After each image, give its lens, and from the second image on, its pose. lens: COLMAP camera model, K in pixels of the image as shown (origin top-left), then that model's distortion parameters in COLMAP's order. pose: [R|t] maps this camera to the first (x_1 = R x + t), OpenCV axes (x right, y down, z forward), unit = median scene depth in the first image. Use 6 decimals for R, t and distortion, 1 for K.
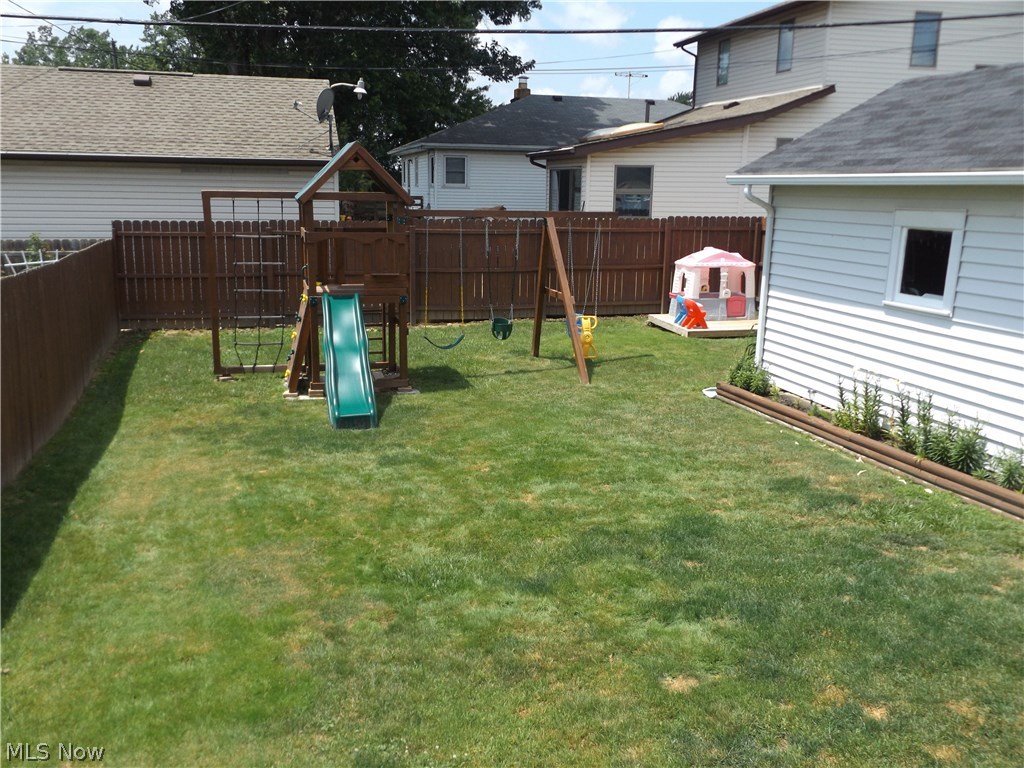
lens RADIAL K [[905.5, 0, 512.0], [0, 905.5, 384.0], [0, 0, 1]] dist [0.033644, 0.005338]
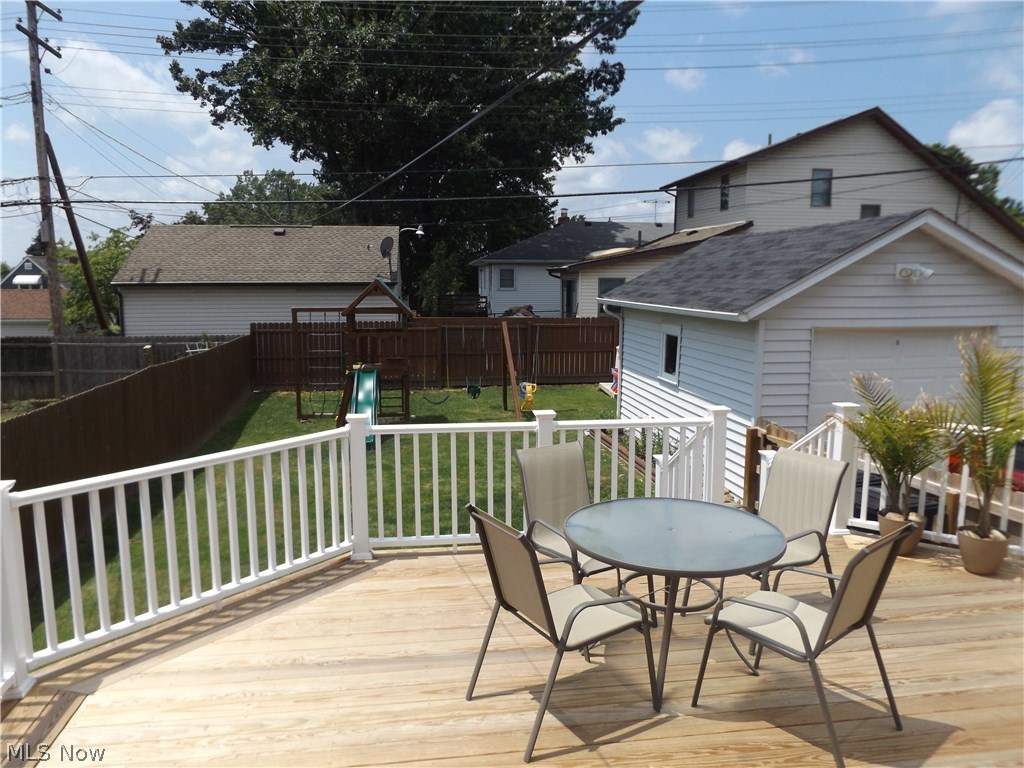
lens RADIAL K [[741.9, 0, 512.0], [0, 741.9, 384.0], [0, 0, 1]] dist [-0.002250, -0.000547]
pose [[0.992120, 0.005160, -0.125183, 0.174192], [-0.014275, 0.997301, -0.072023, 0.013993], [0.124474, 0.073243, 0.989516, -0.213666]]
